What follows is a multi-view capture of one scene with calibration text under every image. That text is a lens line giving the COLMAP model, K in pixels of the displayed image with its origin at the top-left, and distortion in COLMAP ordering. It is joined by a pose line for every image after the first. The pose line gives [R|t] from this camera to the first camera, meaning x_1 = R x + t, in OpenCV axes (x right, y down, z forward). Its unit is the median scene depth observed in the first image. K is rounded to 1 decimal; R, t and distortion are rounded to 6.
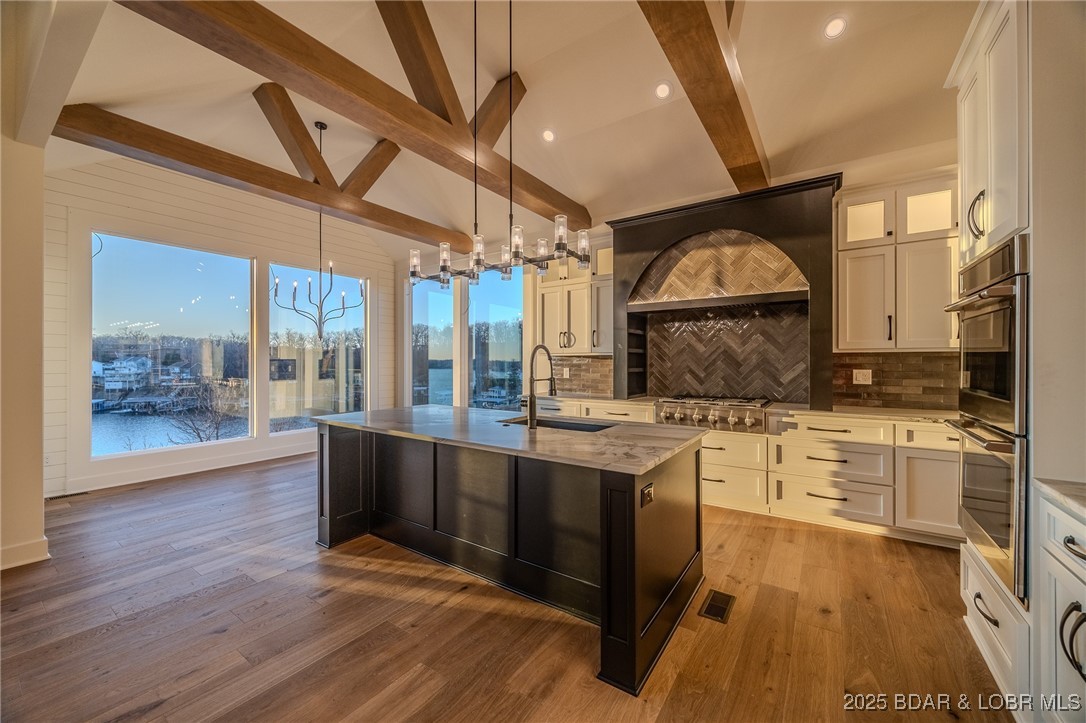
lens RADIAL K [[412.9, 0, 545.3], [0, 412.9, 360.8], [0, 0, 1]] dist [-0.004823, -0.000472]
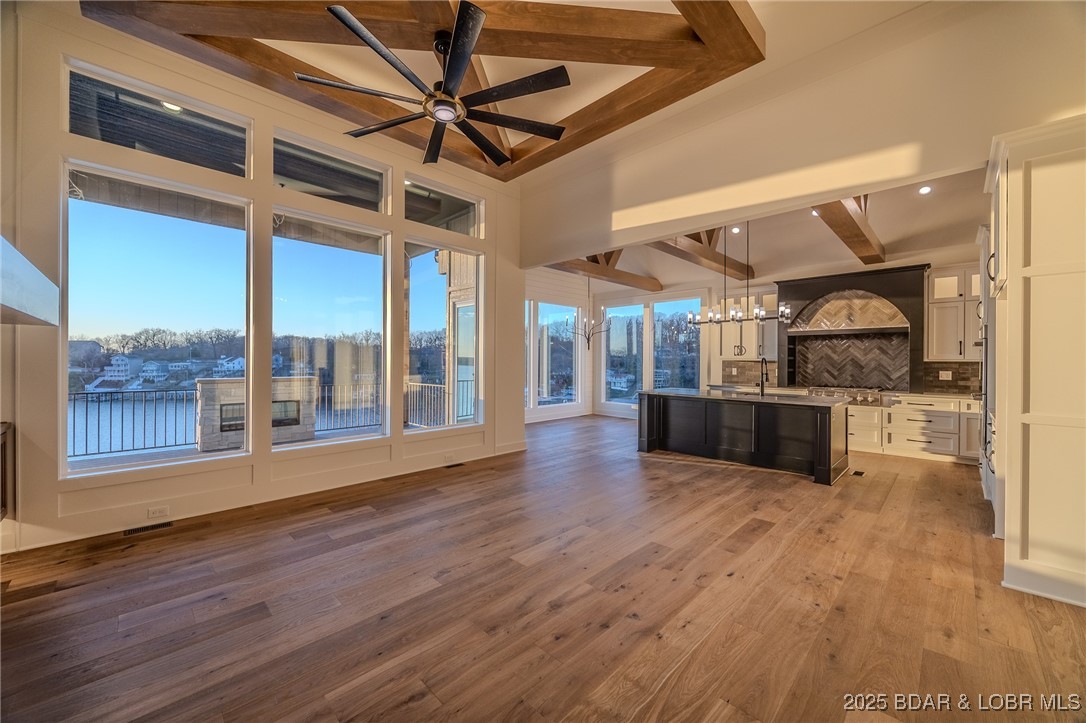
lens RADIAL K [[412.9, 0, 543.1], [0, 412.9, 360.3], [0, 0, 1]] dist [-0.004823, -0.000472]
pose [[0.982081, 0.006096, -0.188359, -0.541216], [-0.005448, 0.999977, 0.003958, -0.021515], [0.188378, -0.002861, 0.982092, -0.976973]]
